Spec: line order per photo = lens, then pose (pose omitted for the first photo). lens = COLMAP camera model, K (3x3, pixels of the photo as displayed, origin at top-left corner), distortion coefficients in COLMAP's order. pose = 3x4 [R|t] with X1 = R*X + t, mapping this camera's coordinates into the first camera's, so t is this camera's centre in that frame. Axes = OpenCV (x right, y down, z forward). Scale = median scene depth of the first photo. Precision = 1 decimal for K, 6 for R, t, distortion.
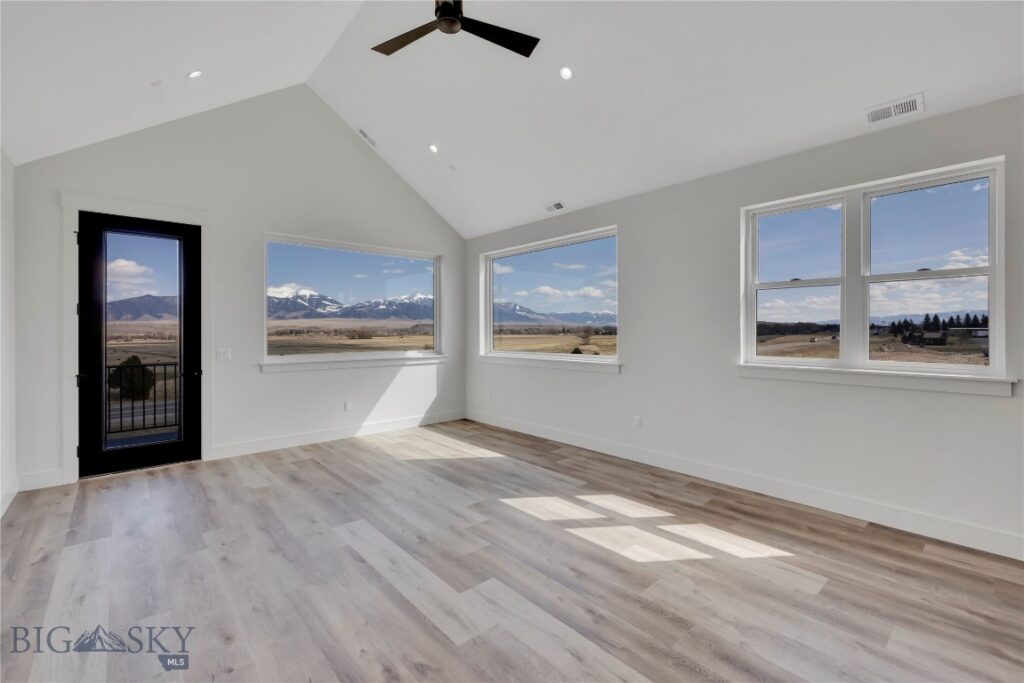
lens RADIAL K [[425.3, 0, 512.7], [0, 425.3, 334.8], [0, 0, 1]] dist [0.001831, -0.000862]
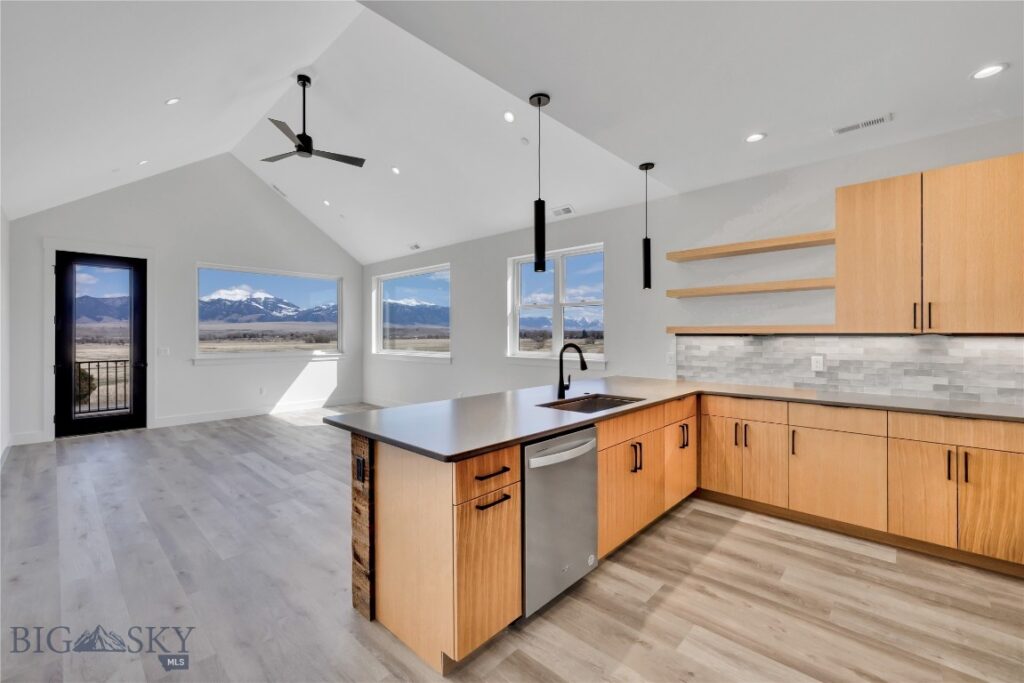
lens RADIAL K [[425.3, 0, 514.7], [0, 425.3, 337.6], [0, 0, 1]] dist [0.001831, -0.000862]
pose [[0.996669, 0.000560, 0.081552, 0.457372], [-0.000344, 0.999996, -0.002662, 0.004202], [-0.081553, 0.002625, 0.996666, -0.627613]]
